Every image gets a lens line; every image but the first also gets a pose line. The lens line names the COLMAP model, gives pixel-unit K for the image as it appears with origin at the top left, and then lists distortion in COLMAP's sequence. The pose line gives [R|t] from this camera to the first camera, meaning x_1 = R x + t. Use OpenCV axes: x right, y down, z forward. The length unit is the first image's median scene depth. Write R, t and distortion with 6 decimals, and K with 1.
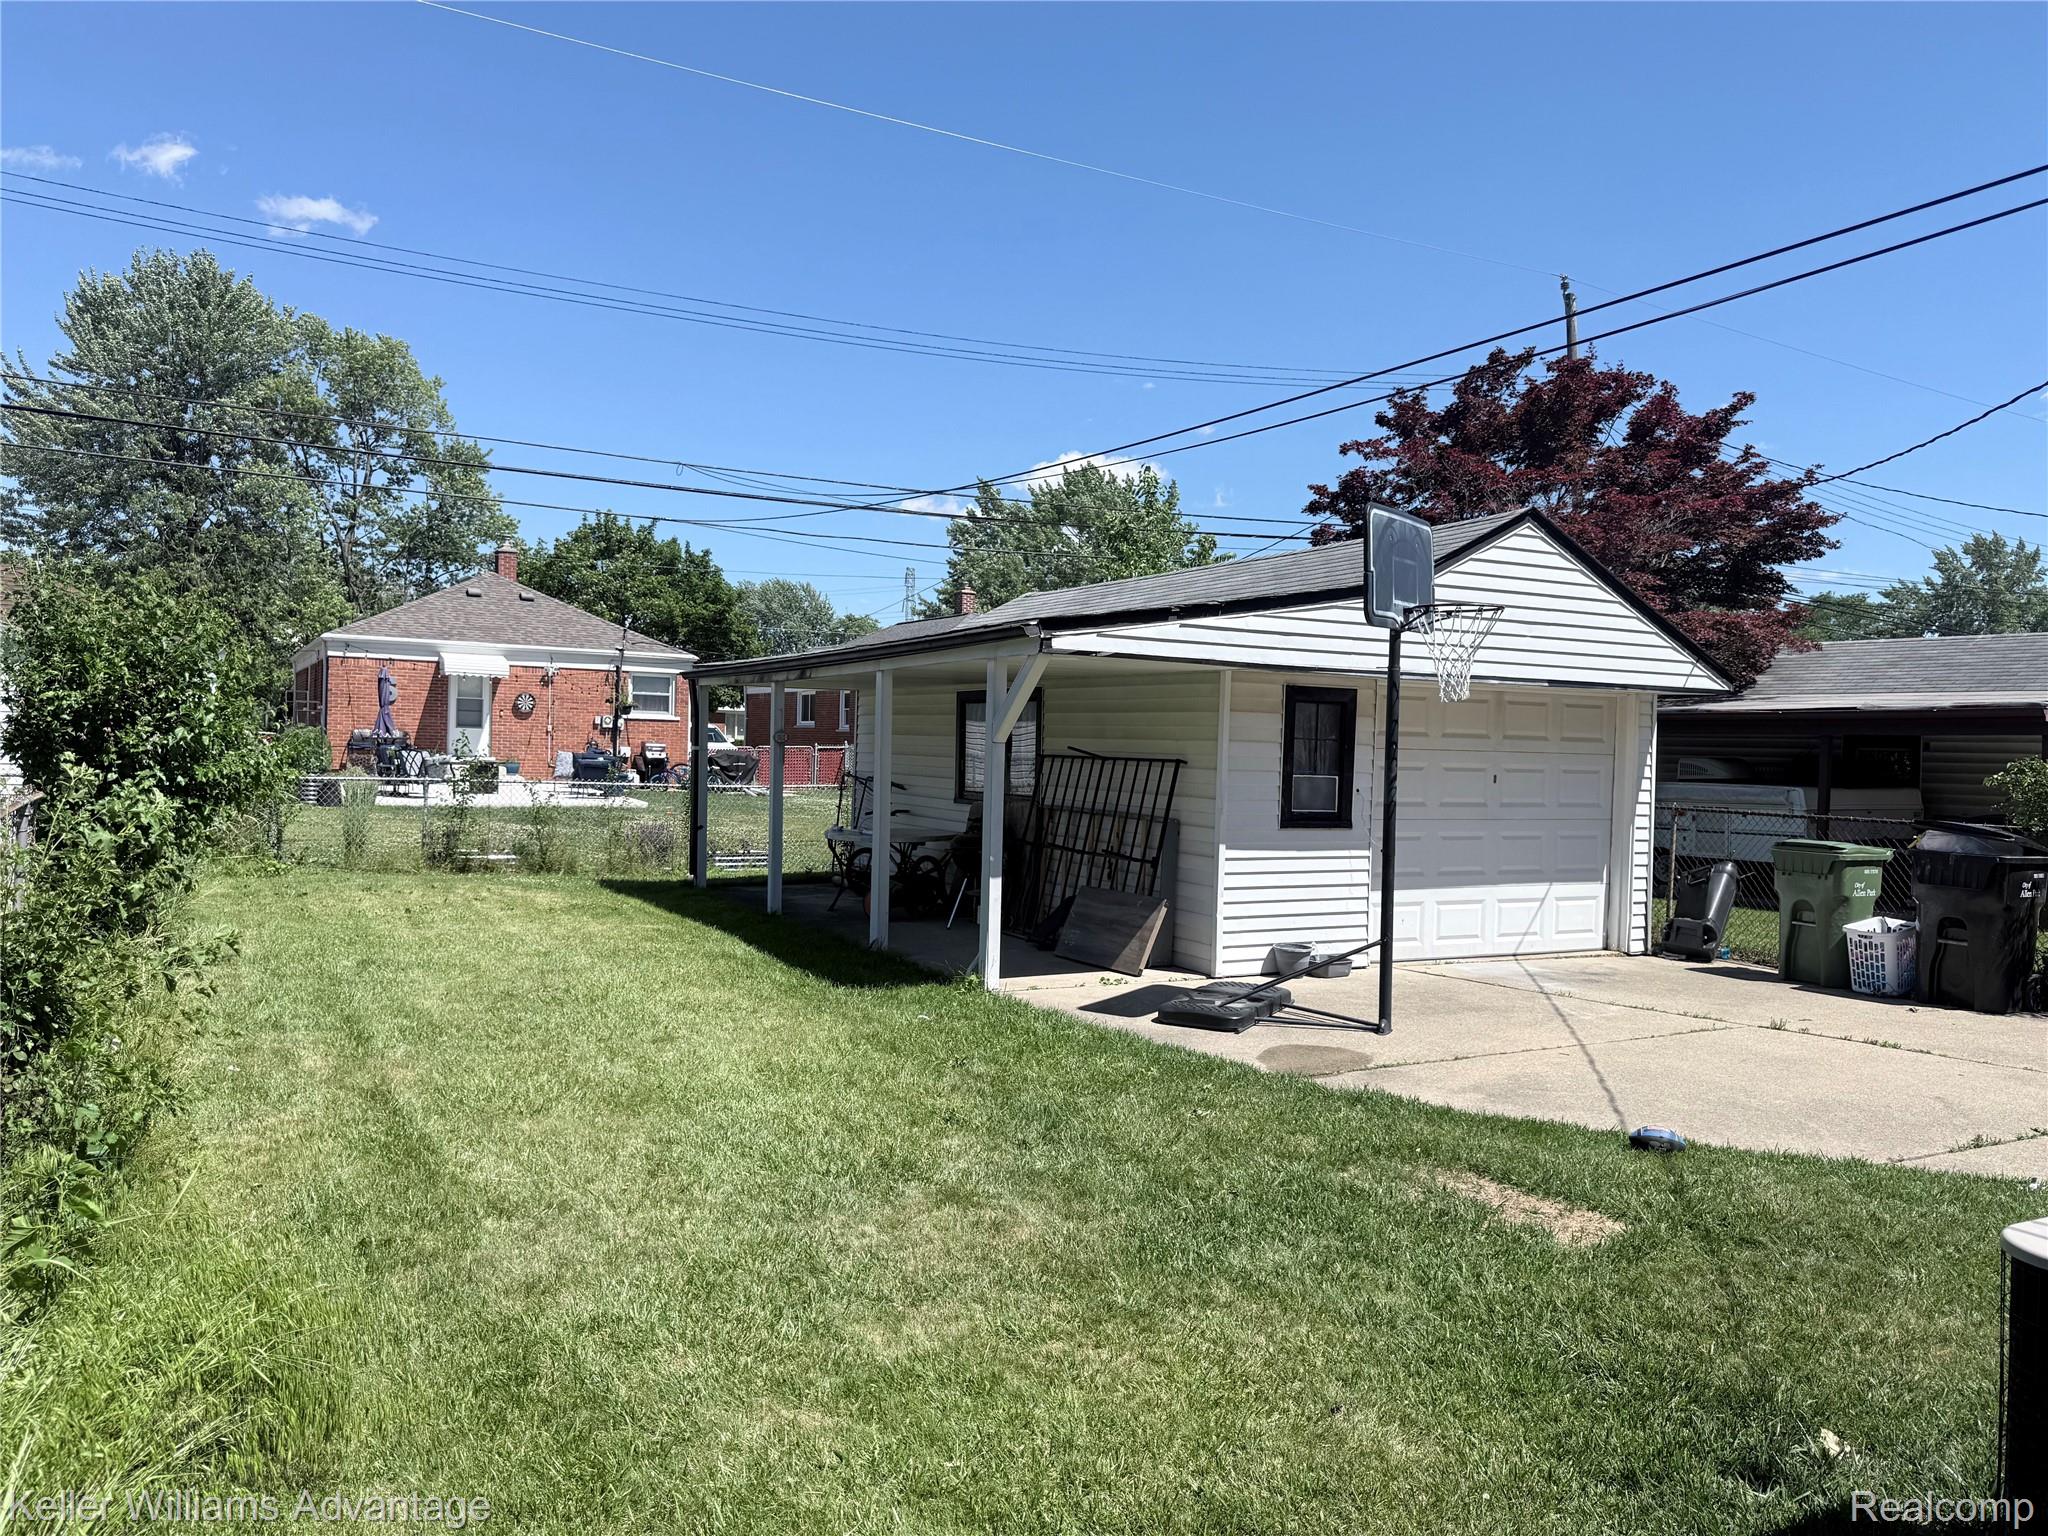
lens RADIAL K [[1461.0, 0, 1019.5], [0, 1461.0, 763.1], [0, 0, 1]] dist [0.064462, -0.057729]
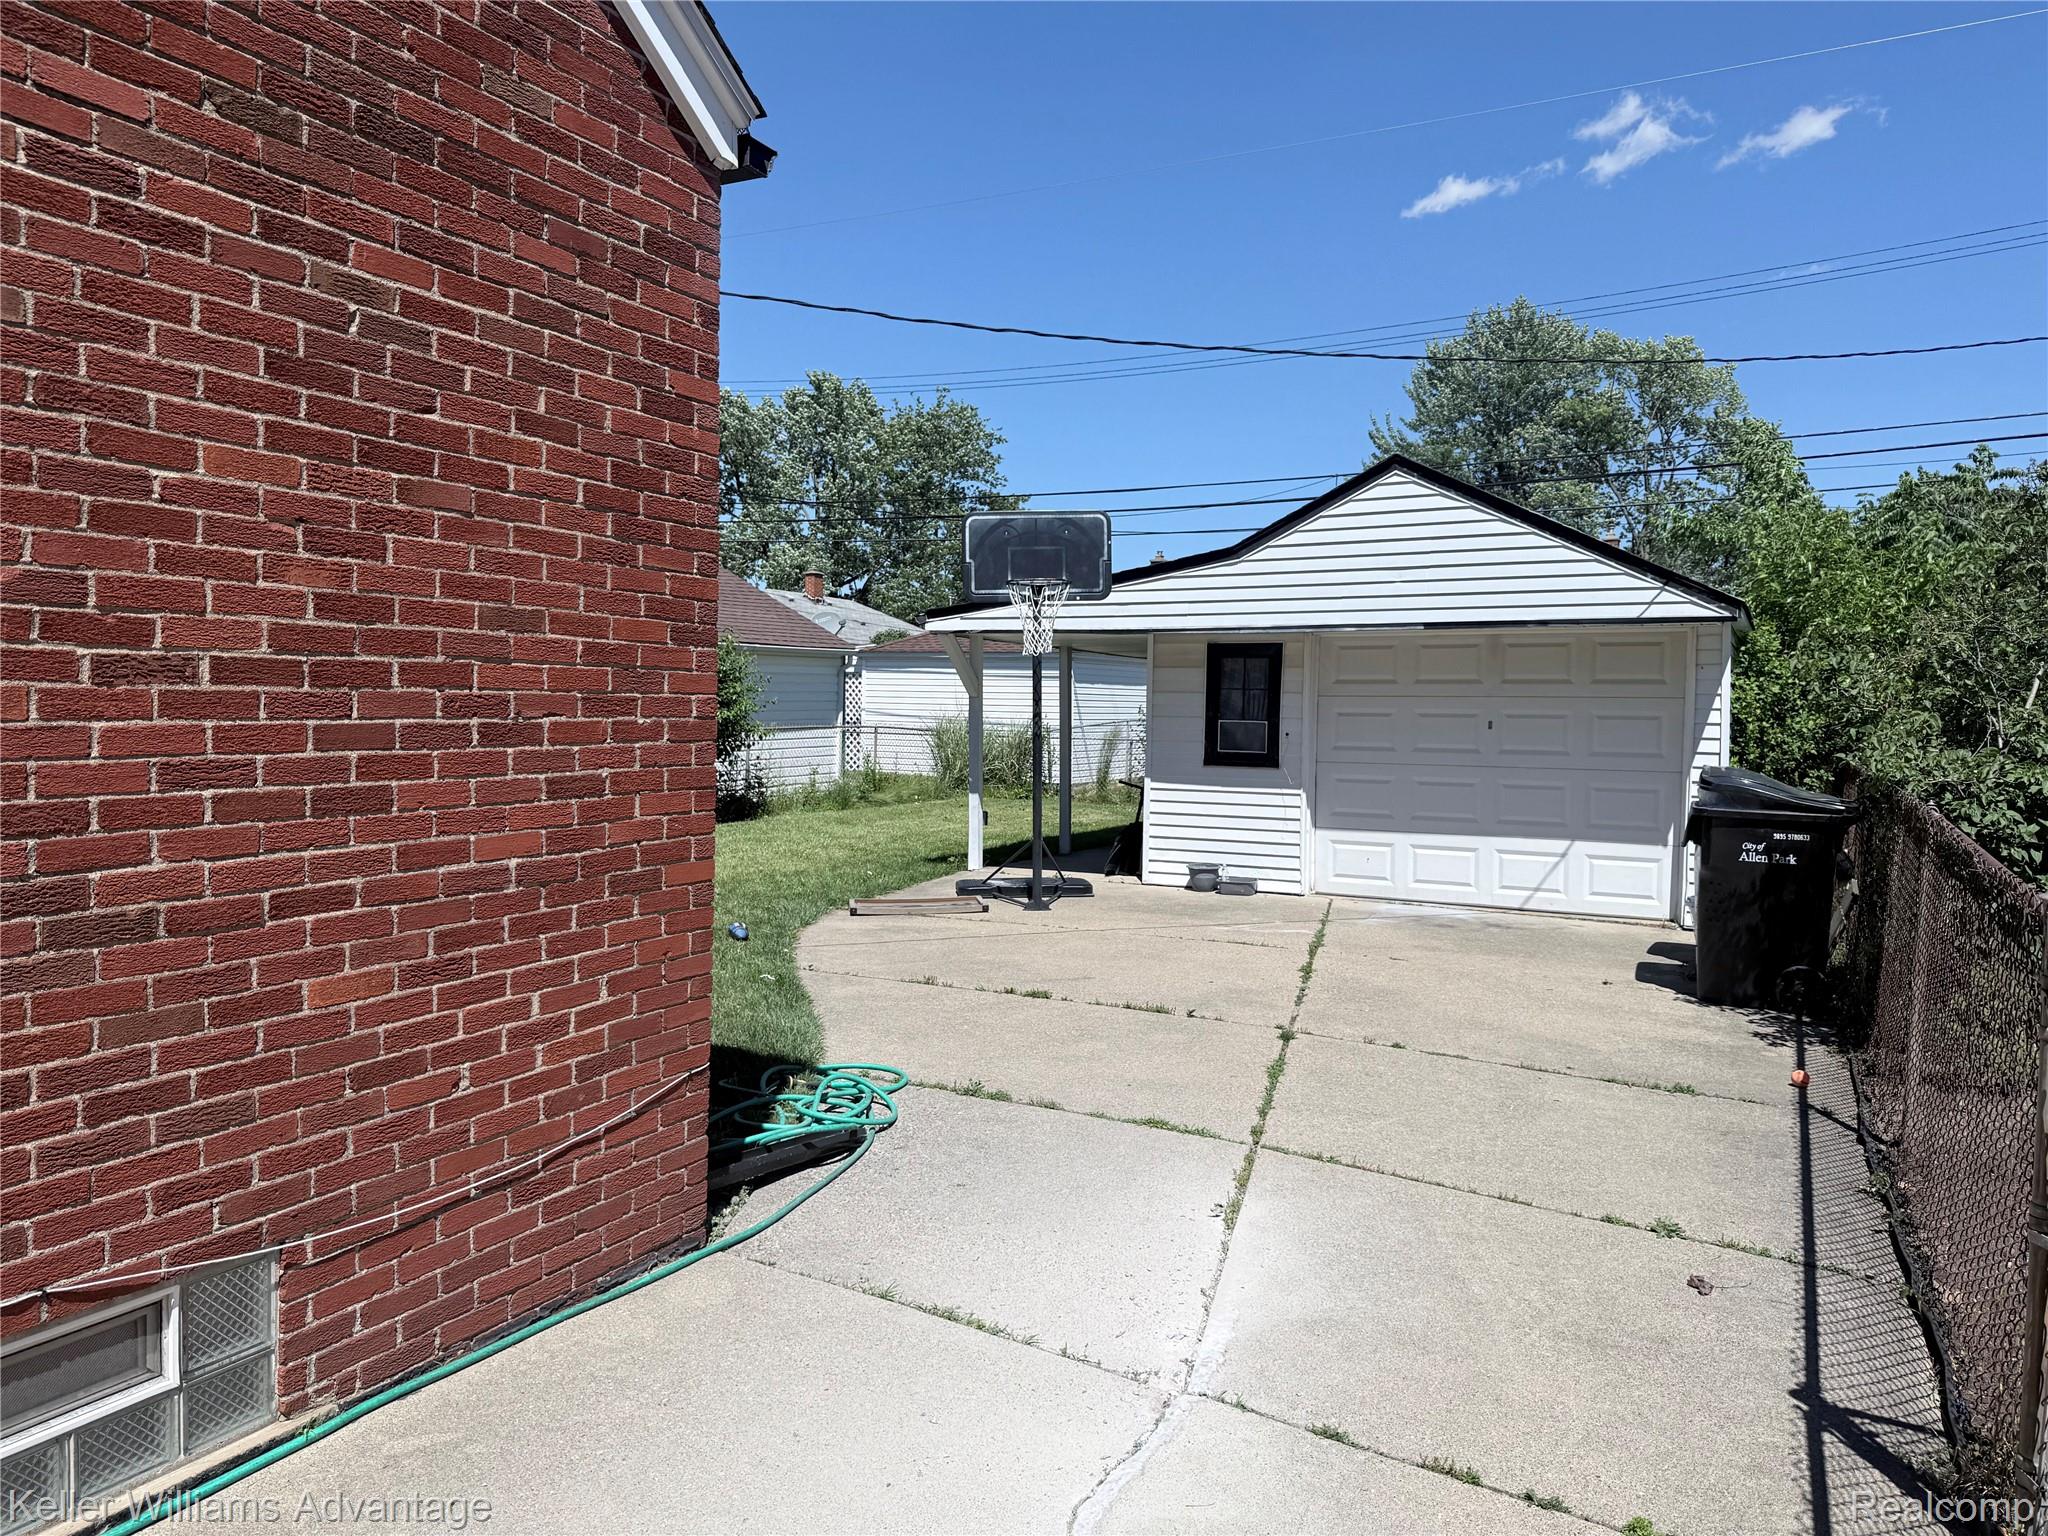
lens RADIAL K [[1461.0, 0, 1006.8], [0, 1461.0, 776.2], [0, 0, 1]] dist [0.064462, -0.057729]
pose [[0.541808, 0.022082, -0.840212, 0.993355], [-0.008703, 0.999749, 0.020663, 0.027935], [0.840457, -0.003883, 0.541864, 0.209568]]
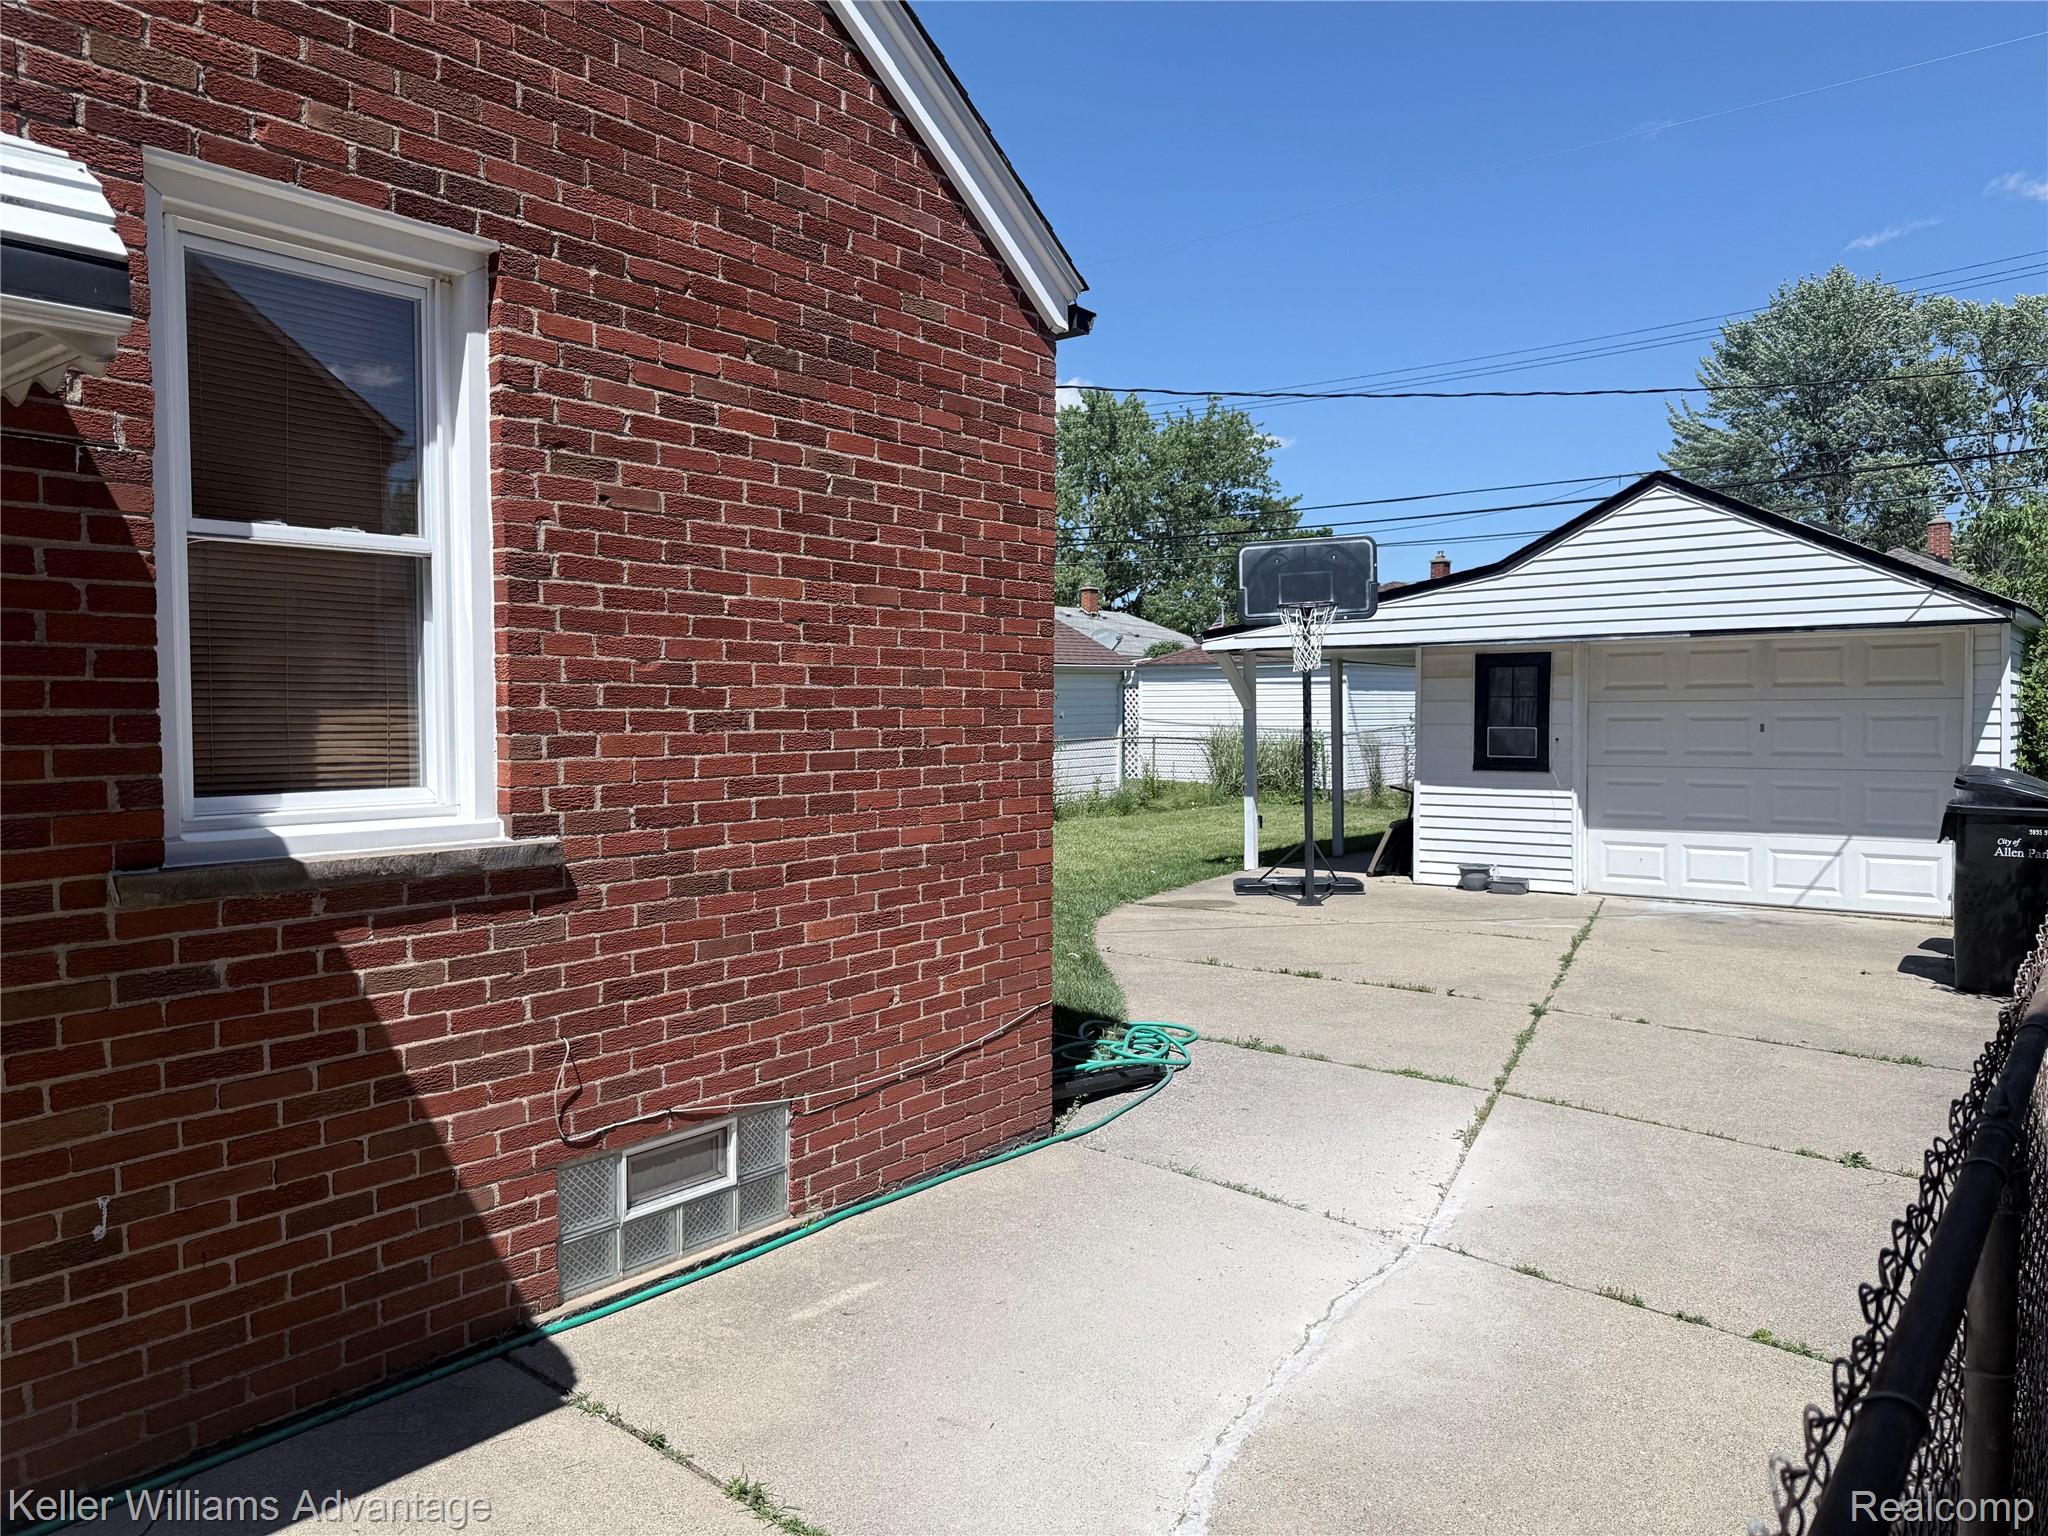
lens RADIAL K [[1461.0, 0, 1003.1], [0, 1461.0, 769.0], [0, 0, 1]] dist [0.064462, -0.057729]
pose [[0.375041, 0.008224, -0.926972, 1.086782], [0.005535, 0.999923, 0.011110, 0.025337], [0.926992, -0.009297, 0.374966, 0.151234]]
